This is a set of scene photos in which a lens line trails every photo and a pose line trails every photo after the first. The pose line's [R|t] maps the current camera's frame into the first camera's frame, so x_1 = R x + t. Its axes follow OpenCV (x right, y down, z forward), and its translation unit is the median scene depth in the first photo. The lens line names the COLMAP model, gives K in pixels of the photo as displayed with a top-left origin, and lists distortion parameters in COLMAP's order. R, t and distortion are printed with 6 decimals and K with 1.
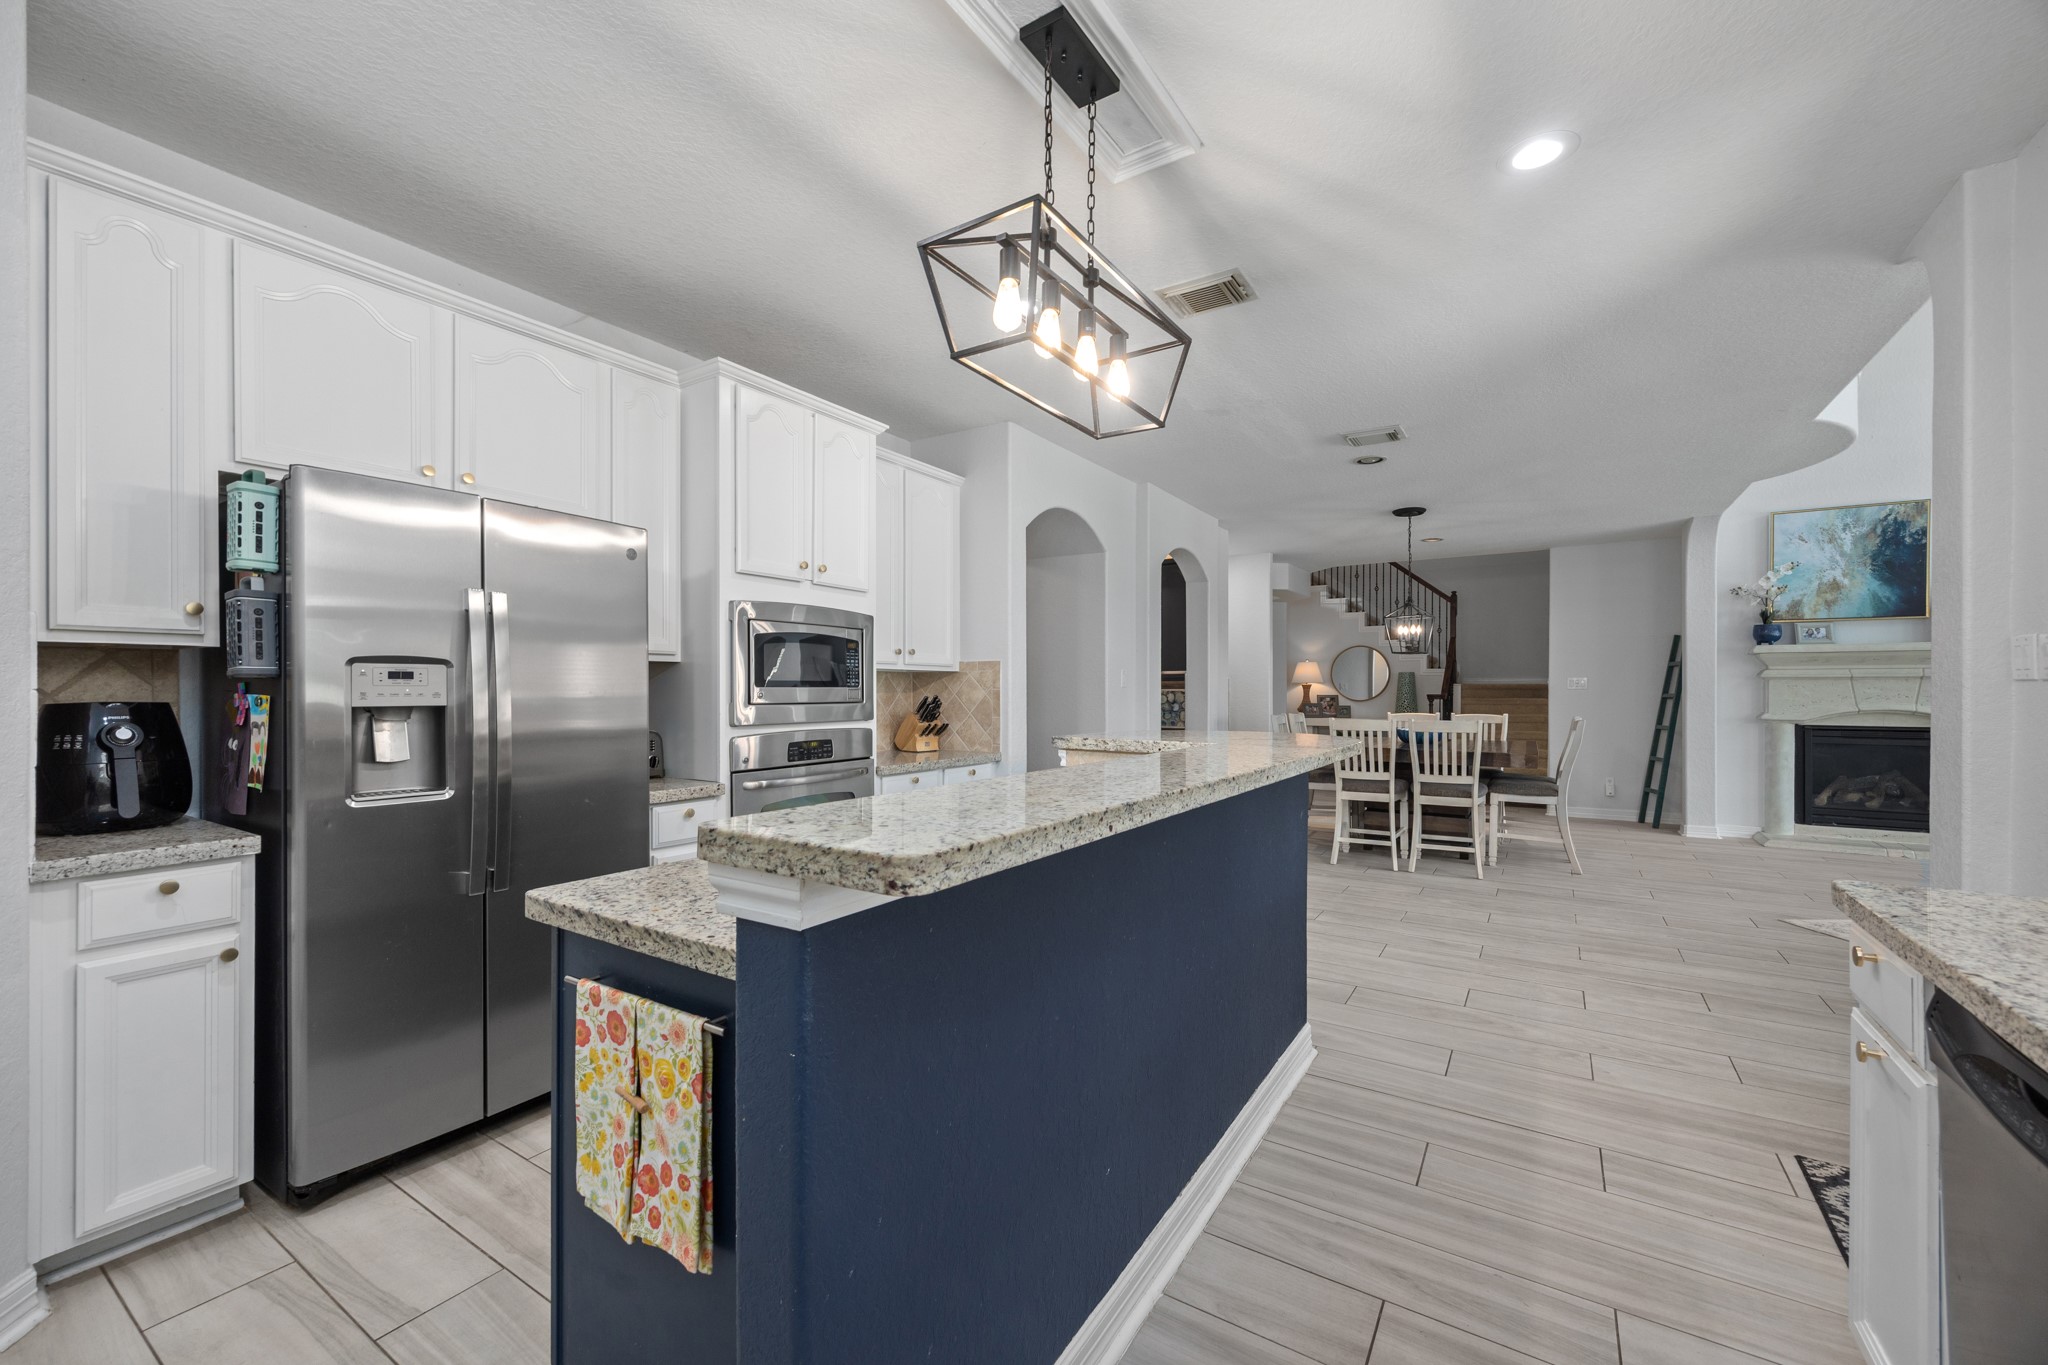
lens RADIAL K [[810.9, 0, 1021.9], [0, 810.9, 693.1], [0, 0, 1]] dist [0.009977, -0.000040]
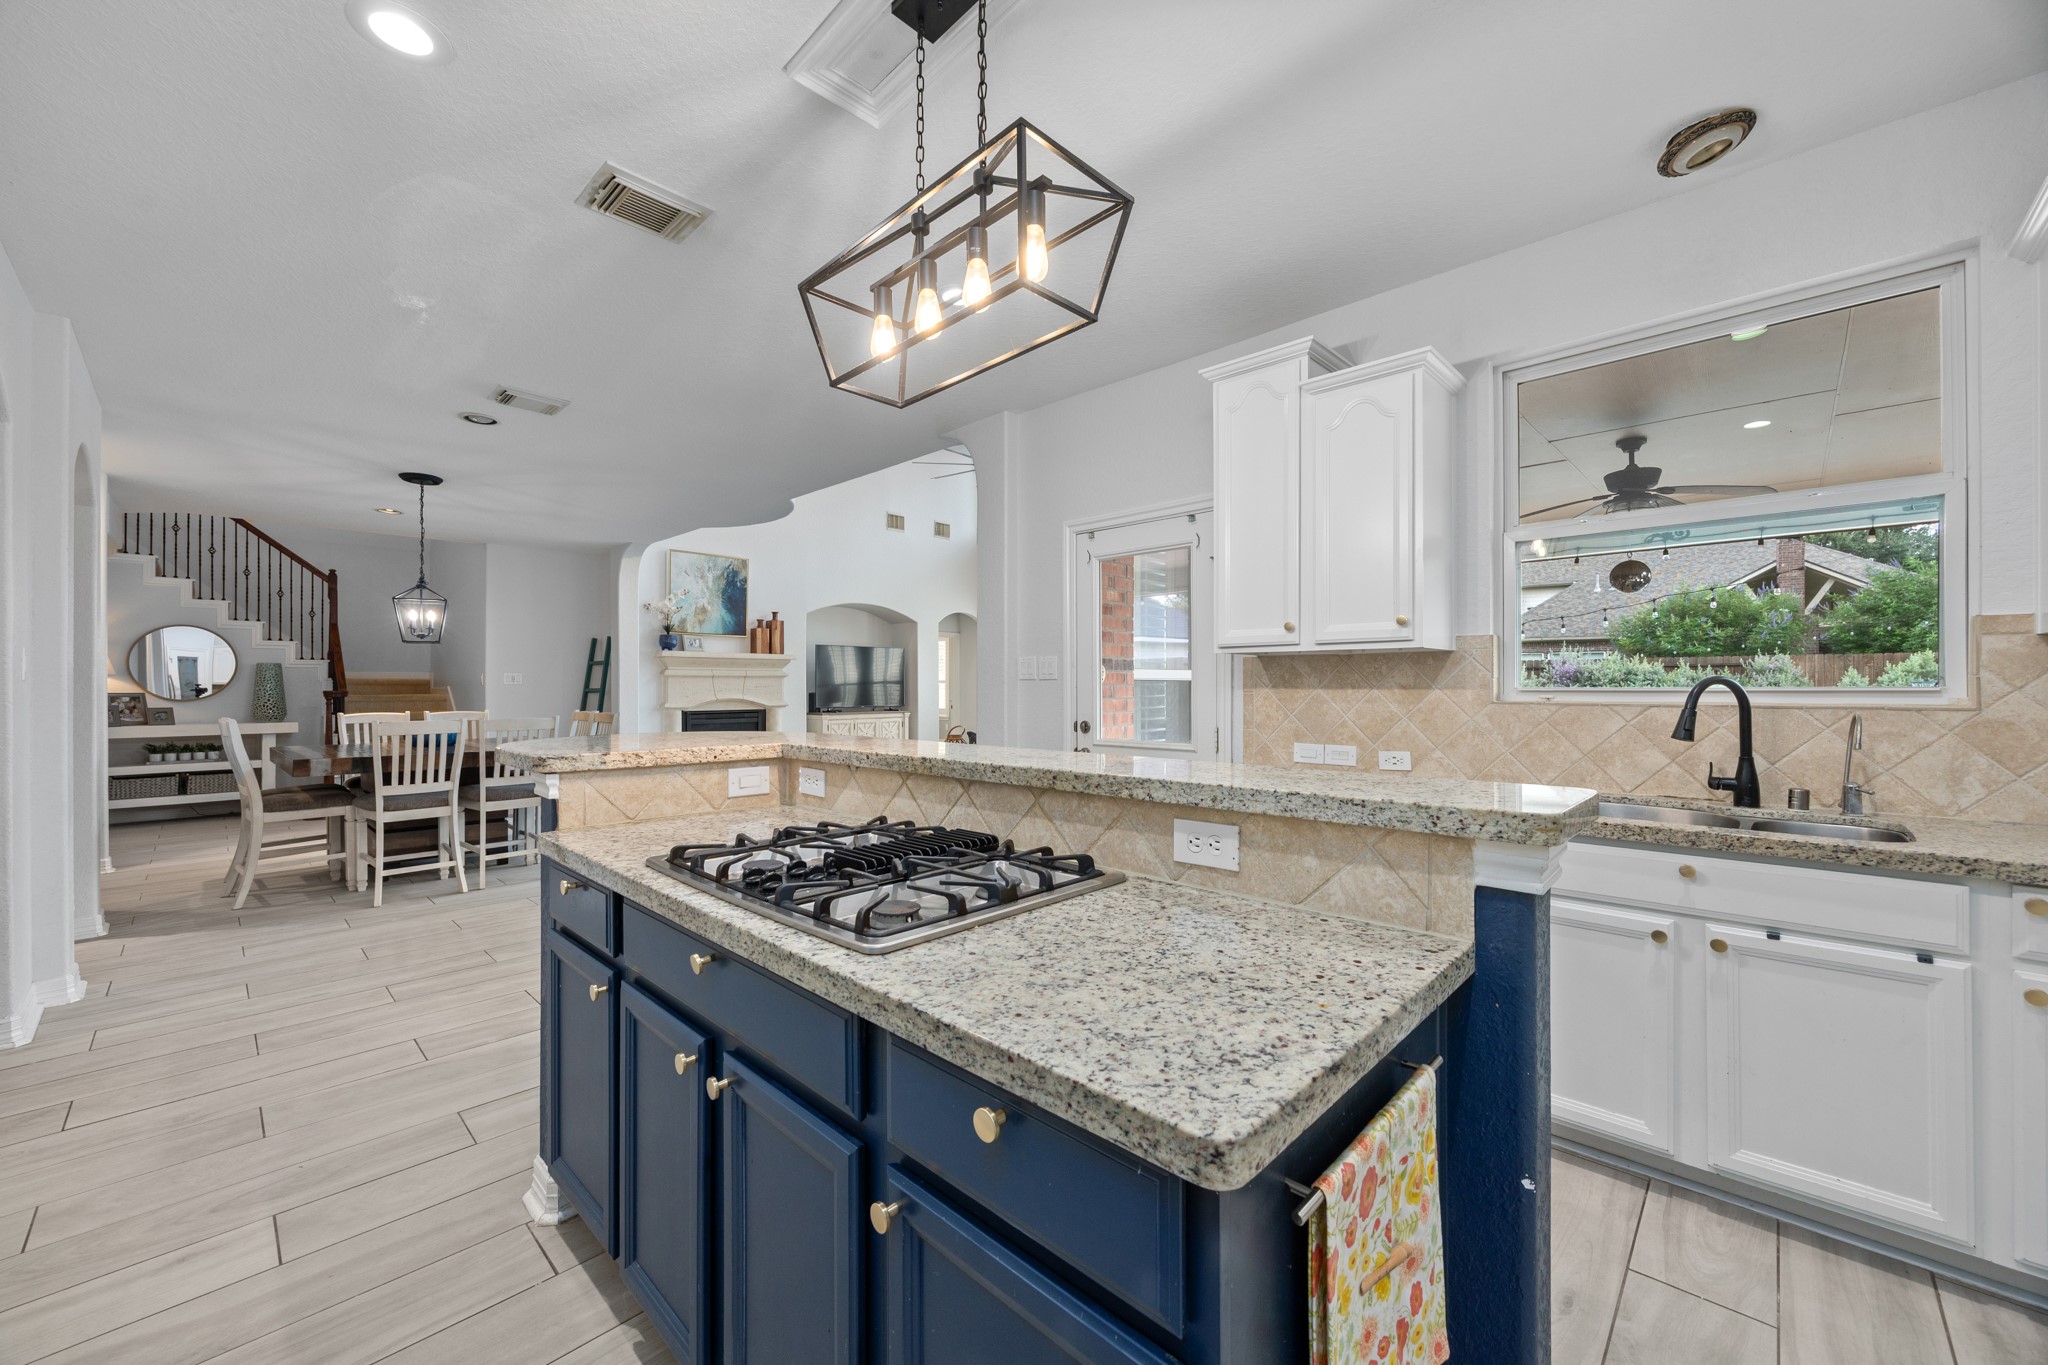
lens RADIAL K [[790.0, 0, 1029.4], [0, 790.0, 668.2], [0, 0, 1]] dist [0.010458, -0.000066]
pose [[0.187003, 0.019312, 0.982170, -0.224481], [0.006833, 0.999757, -0.020959, -0.000879], [-0.982336, 0.010631, 0.186825, 0.216081]]
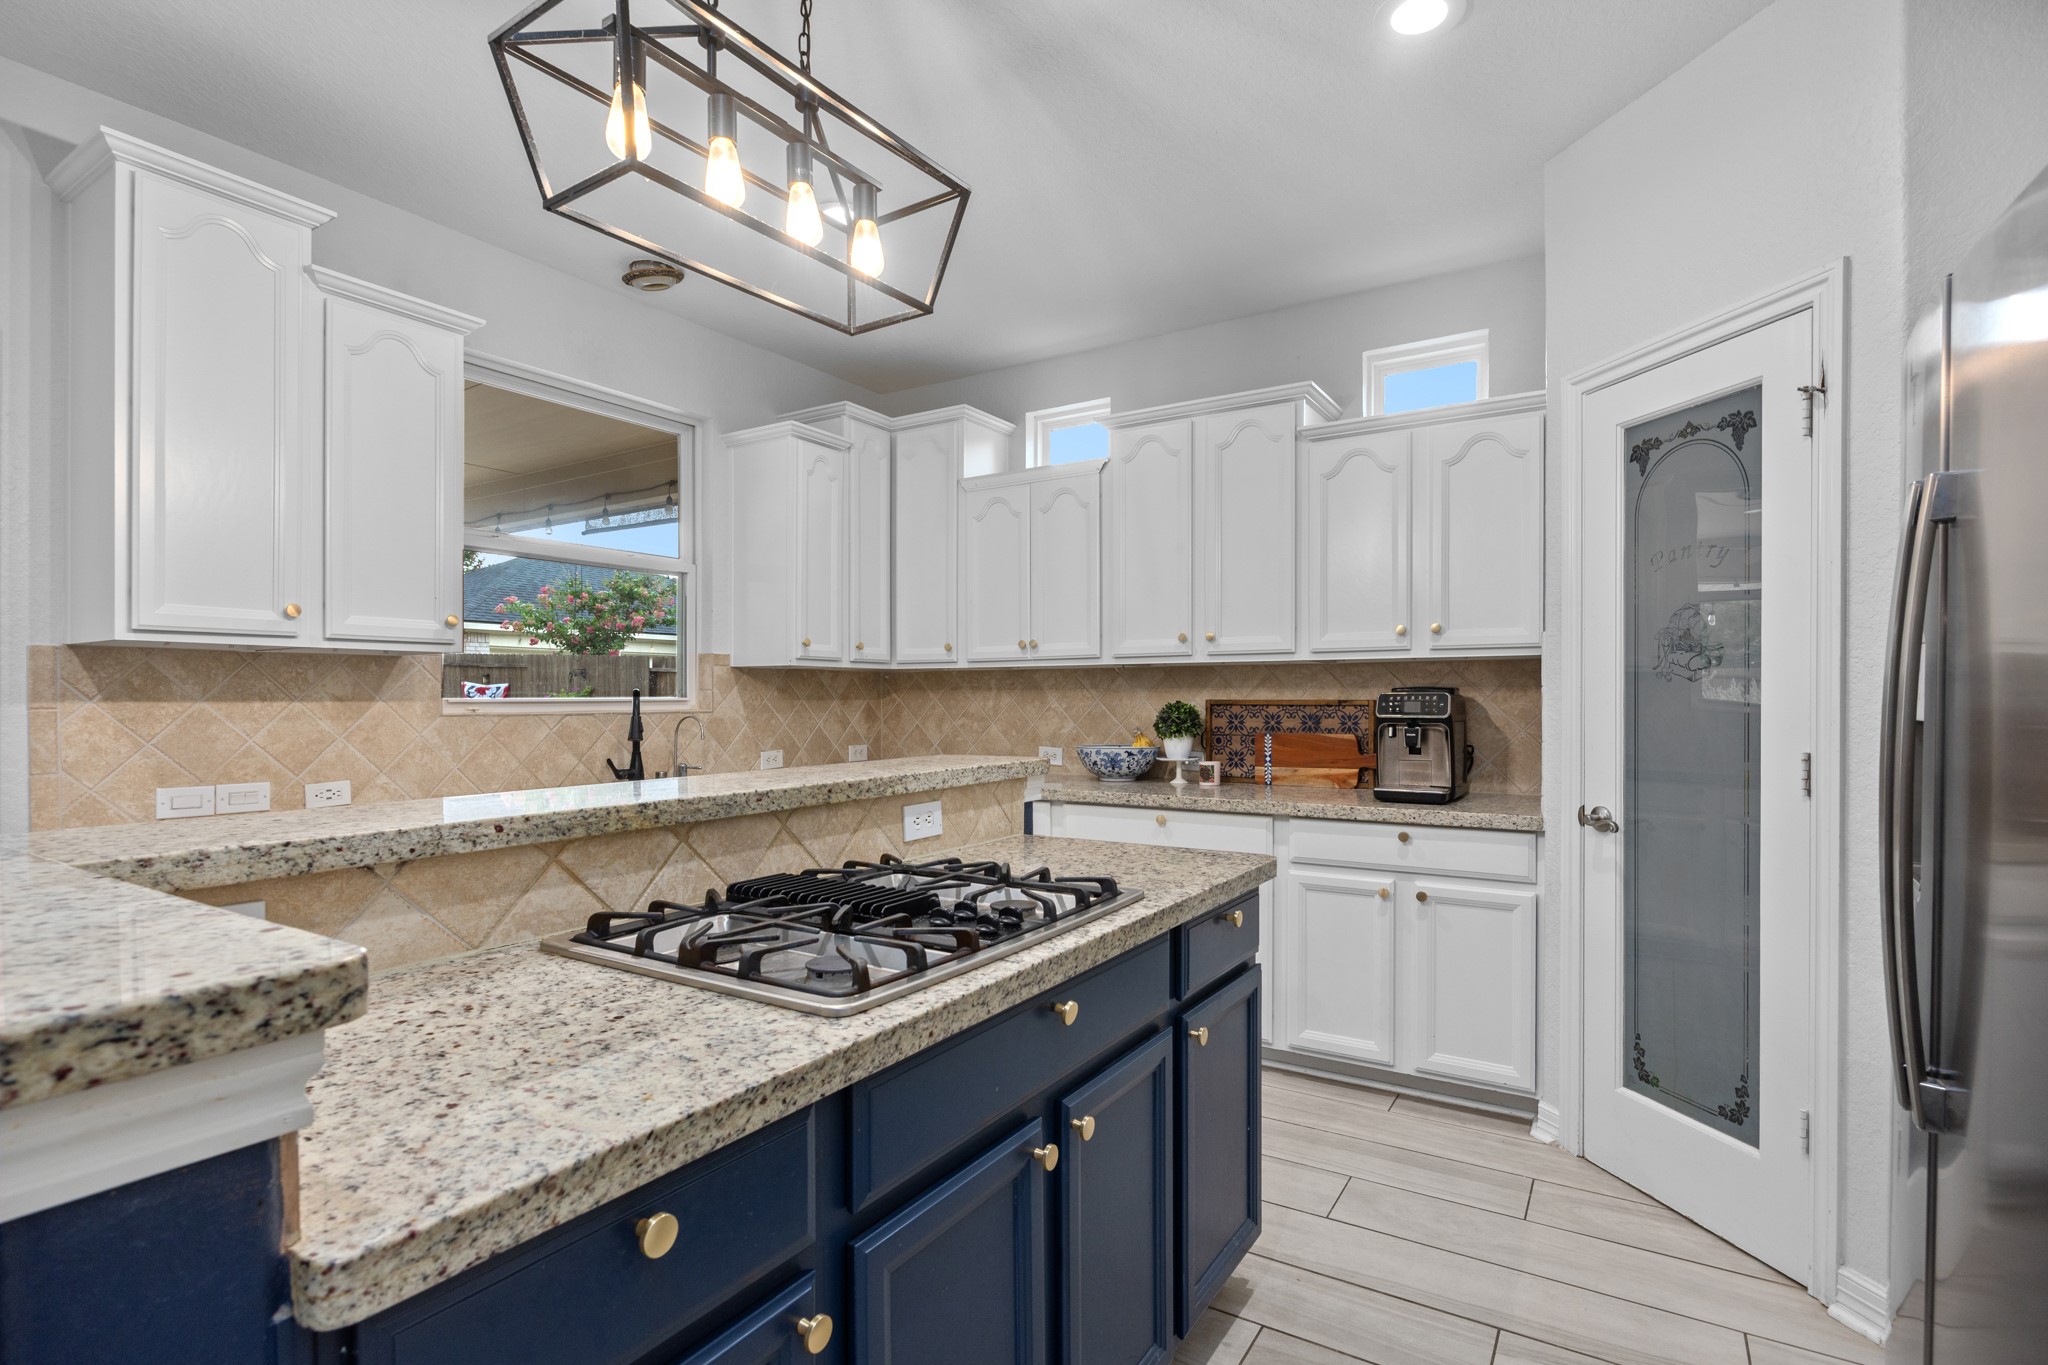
lens RADIAL K [[988.5, 0, 1024.0], [0, 988.5, 682.5], [0, 0, 1]] dist [-0.001928, -0.000434]
pose [[-0.999982, 0.000418, -0.006026, -0.048853], [0.000477, 0.999953, -0.009686, -0.000979], [0.006022, -0.009689, -0.999935, 0.523218]]
